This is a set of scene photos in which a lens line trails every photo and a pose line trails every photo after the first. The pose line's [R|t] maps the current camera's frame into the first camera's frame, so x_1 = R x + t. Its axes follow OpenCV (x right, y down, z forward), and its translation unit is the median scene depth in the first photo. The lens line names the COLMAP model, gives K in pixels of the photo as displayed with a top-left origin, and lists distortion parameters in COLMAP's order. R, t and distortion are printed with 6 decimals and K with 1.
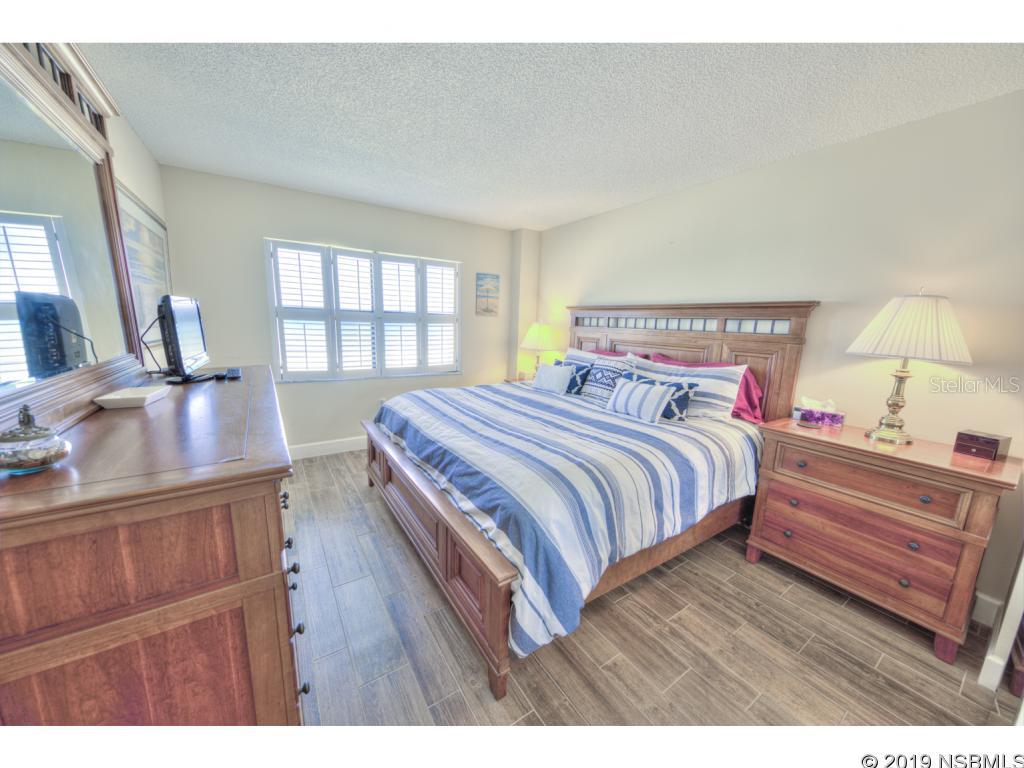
lens RADIAL K [[365.9, 0, 506.2], [0, 365.9, 385.9], [0, 0, 1]] dist [0.002250, 0.000068]
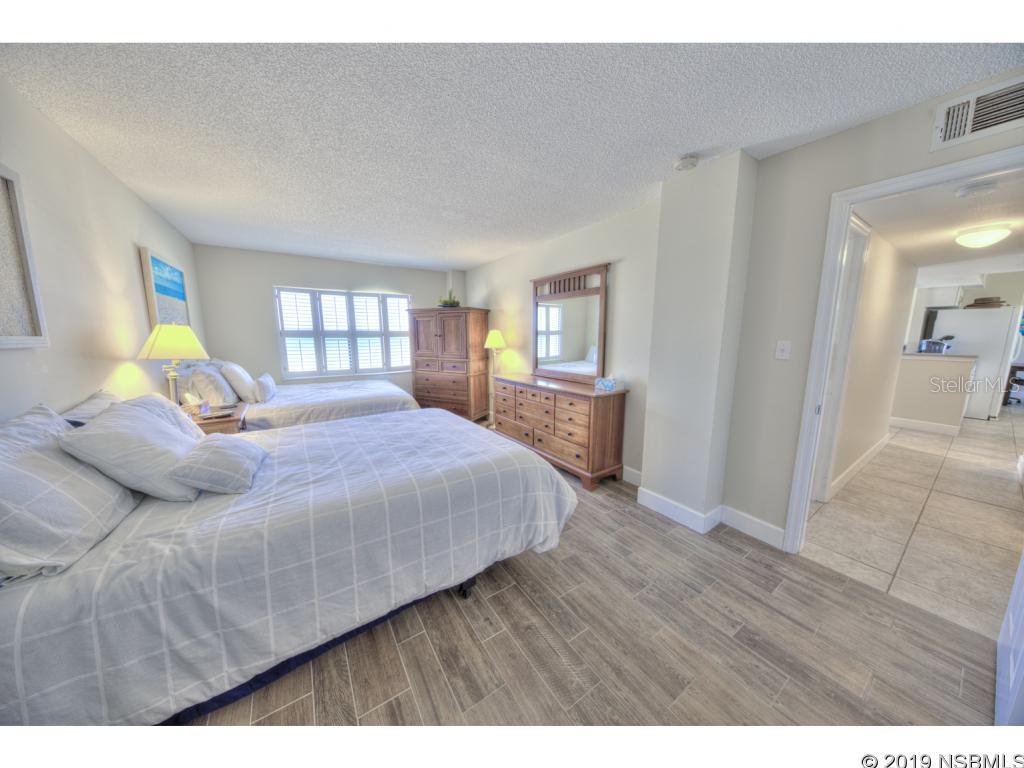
lens RADIAL K [[322.3, 0, 511.2], [0, 322.3, 382.5], [0, 0, 1]] dist [0.002655, -0.000085]
pose [[0.999404, -0.033082, -0.009818, 0.317482], [0.032804, 0.999091, -0.027225, 0.067650], [0.010710, 0.026886, 0.999581, -0.308785]]
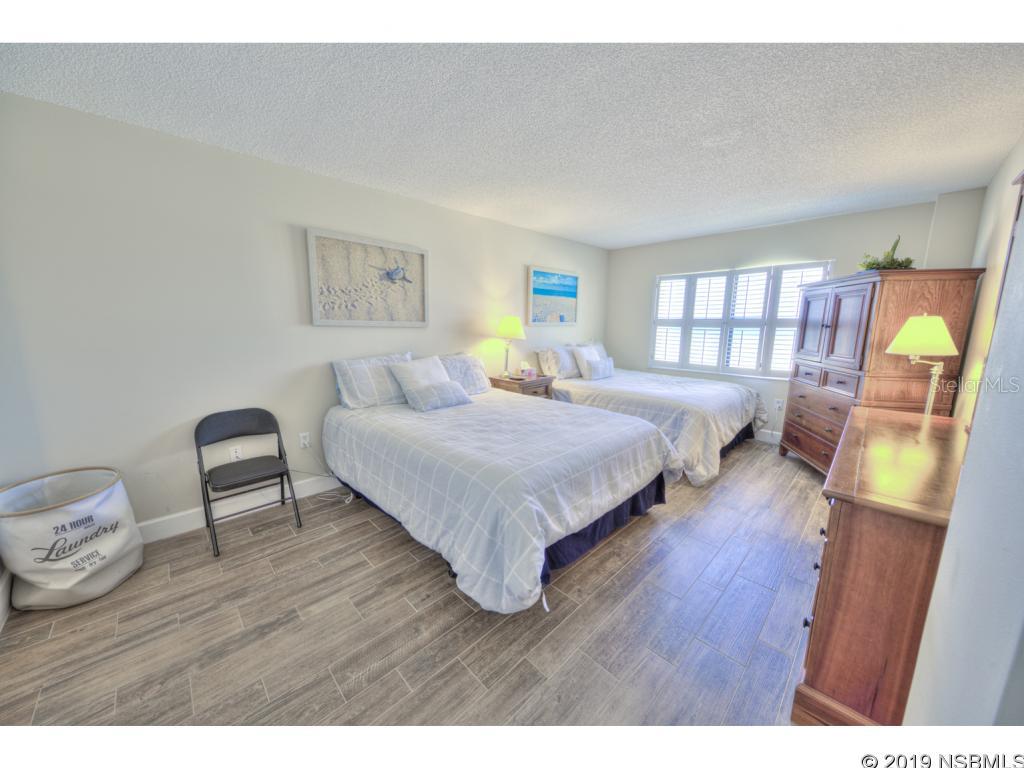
lens RADIAL K [[365.9, 0, 506.5], [0, 365.9, 385.5], [0, 0, 1]] dist [0.002250, 0.000068]
pose [[0.174508, 0.134974, -0.975361, 0.766263], [-0.172780, 0.979389, 0.104618, 0.010223], [0.969378, 0.150266, 0.194232, 0.113064]]
